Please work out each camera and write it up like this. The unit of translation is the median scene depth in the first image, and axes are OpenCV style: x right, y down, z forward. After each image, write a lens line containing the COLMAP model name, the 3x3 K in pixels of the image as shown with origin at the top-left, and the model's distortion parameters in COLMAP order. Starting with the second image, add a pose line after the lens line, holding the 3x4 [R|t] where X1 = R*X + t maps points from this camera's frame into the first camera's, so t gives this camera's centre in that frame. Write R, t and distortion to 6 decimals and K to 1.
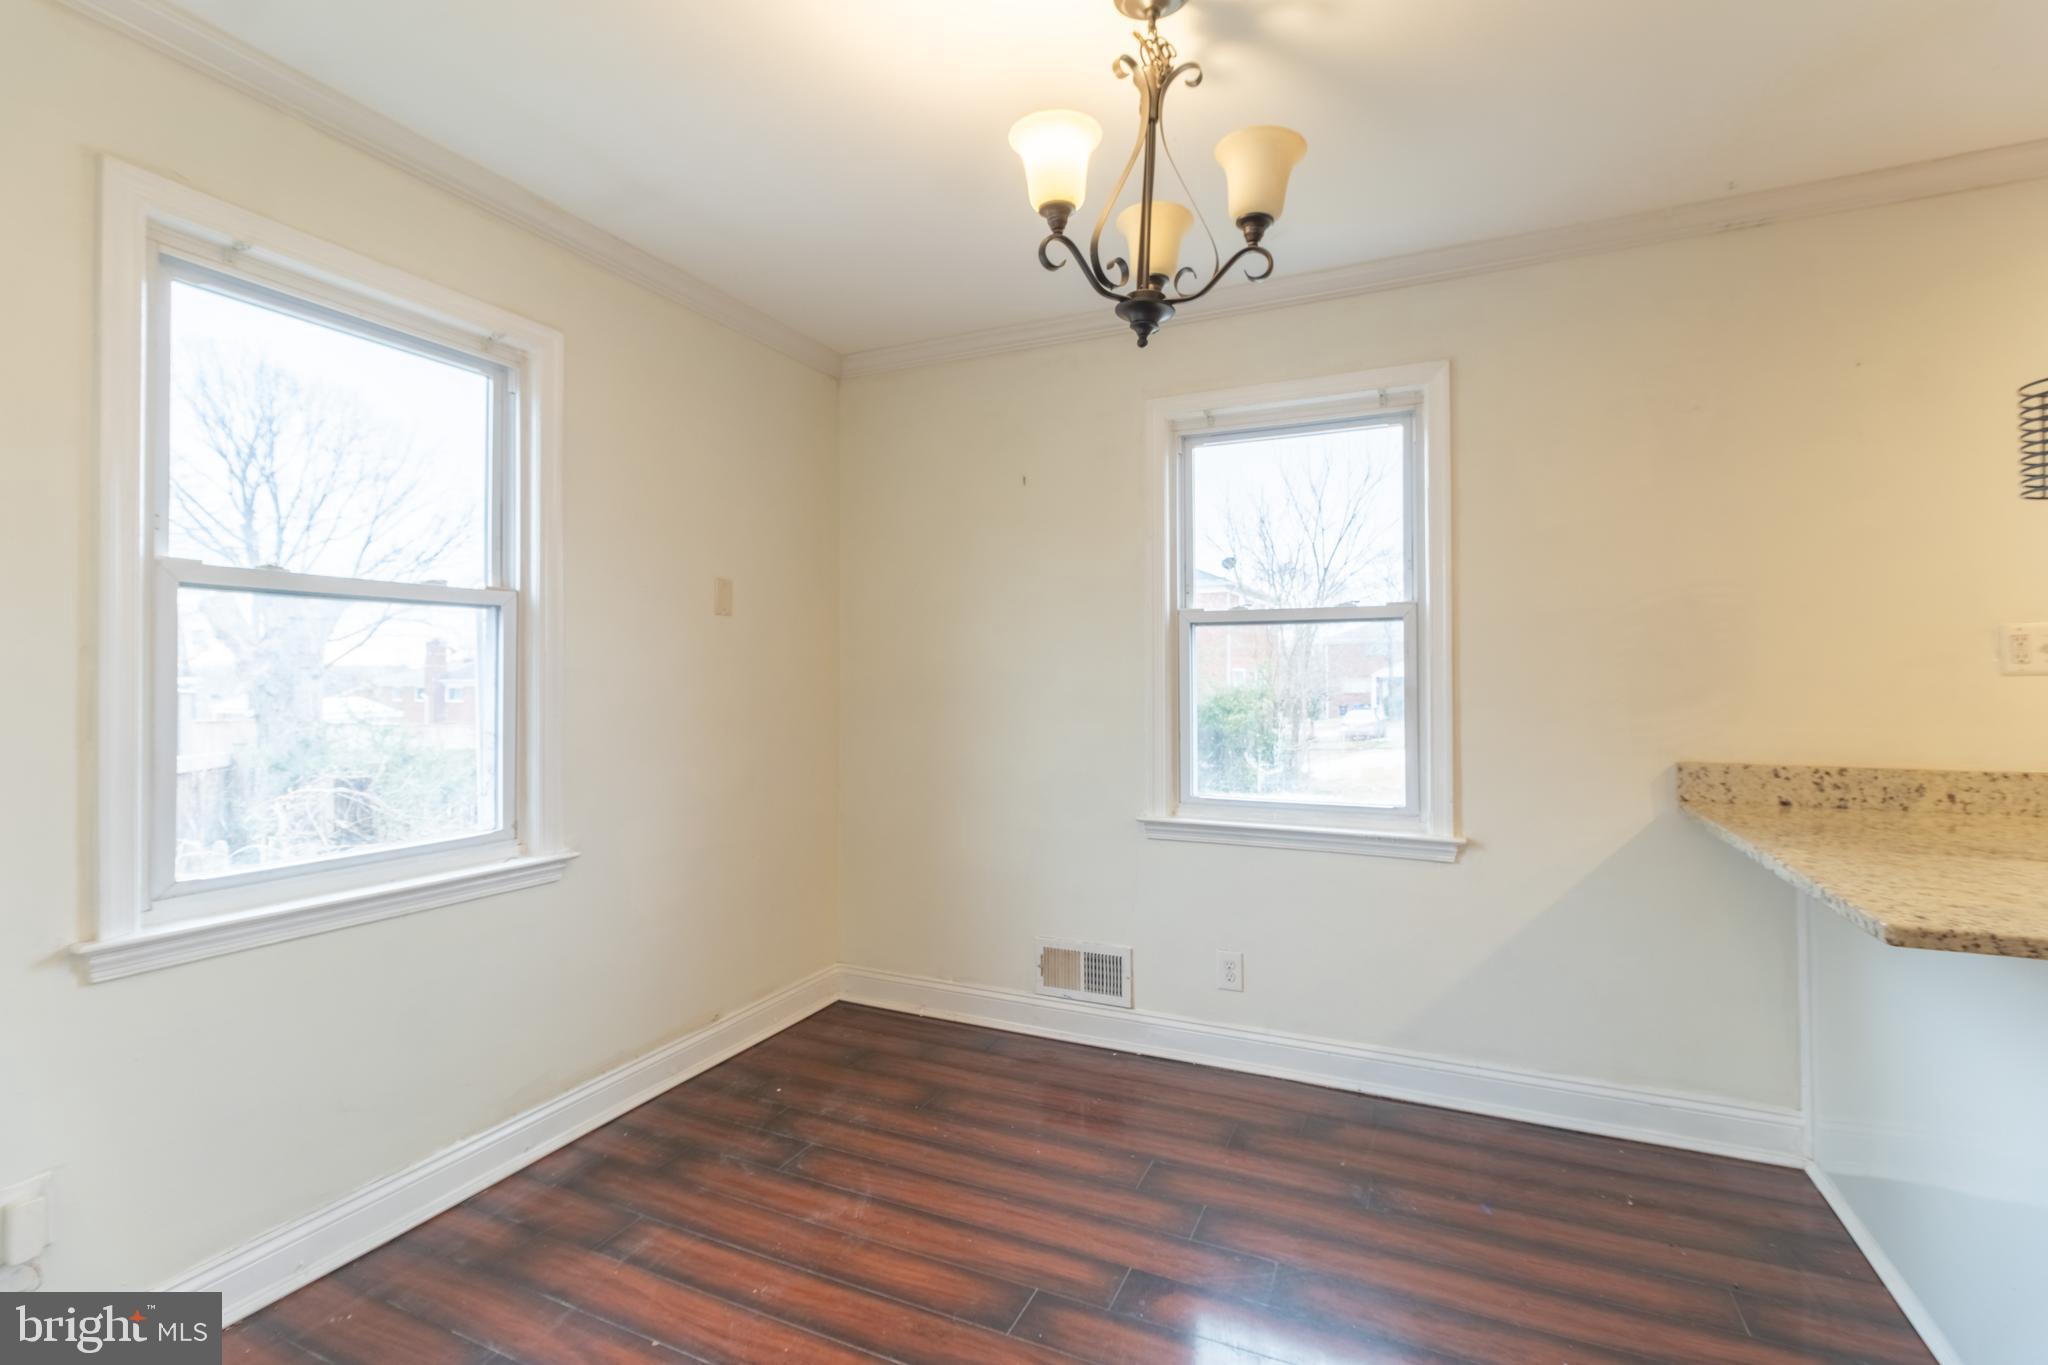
lens RADIAL K [[933.5, 0, 1039.5], [0, 933.5, 676.6], [0, 0, 1]] dist [-0.001026, -0.000715]
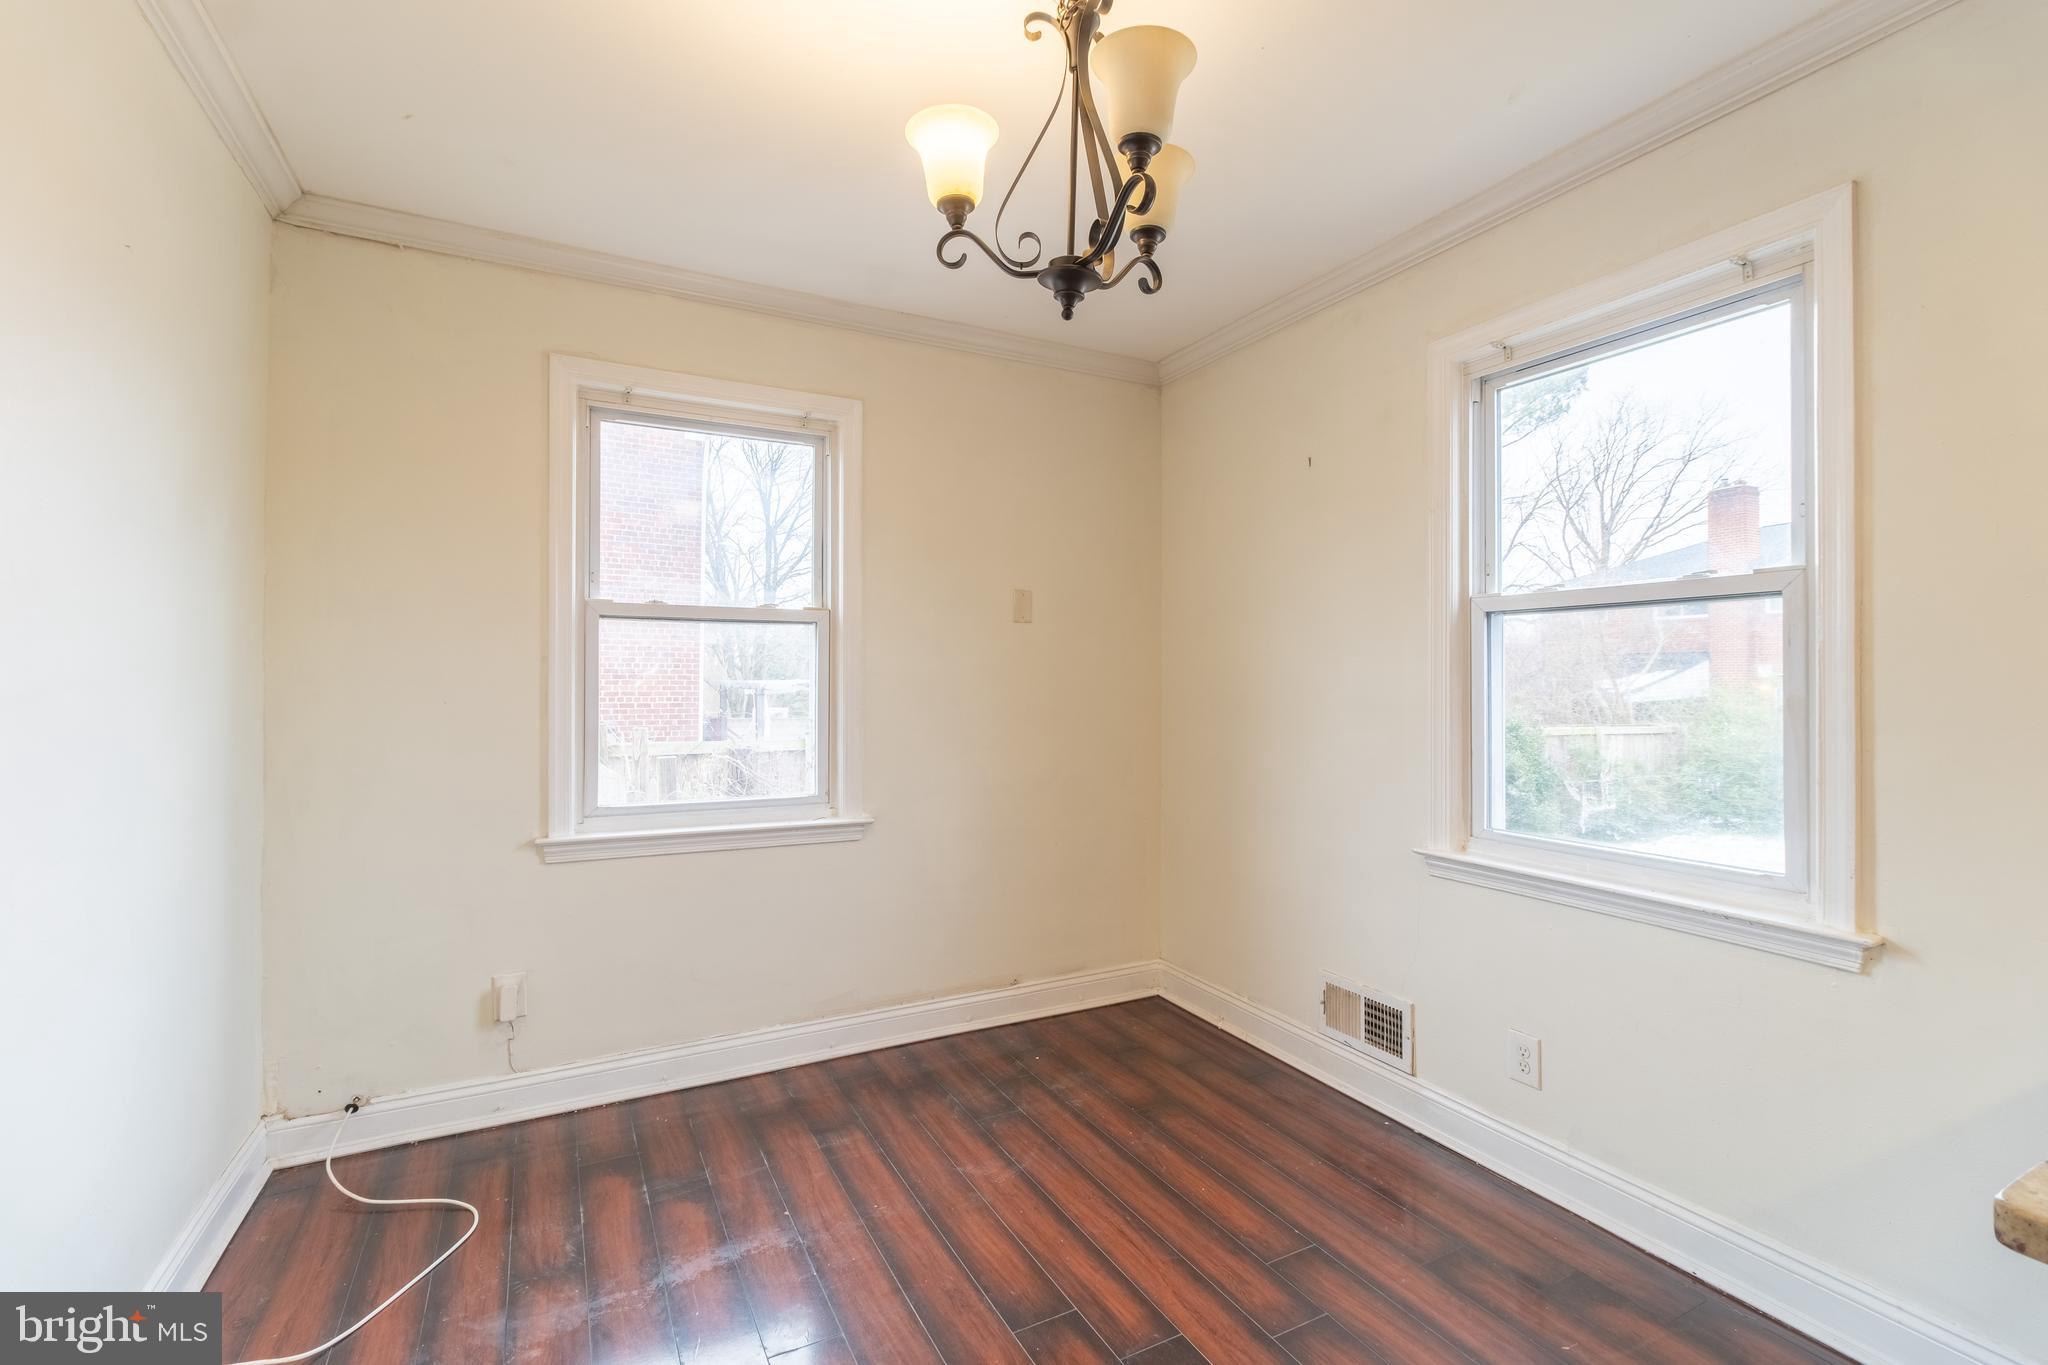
lens RADIAL K [[933.5, 0, 1026.0], [0, 933.5, 682.6], [0, 0, 1]] dist [-0.001026, -0.000715]
pose [[0.779719, 0.006064, -0.626100, 0.468035], [-0.003765, 0.999980, 0.004996, 0.001053], [0.626118, -0.001538, 0.779726, 0.177495]]
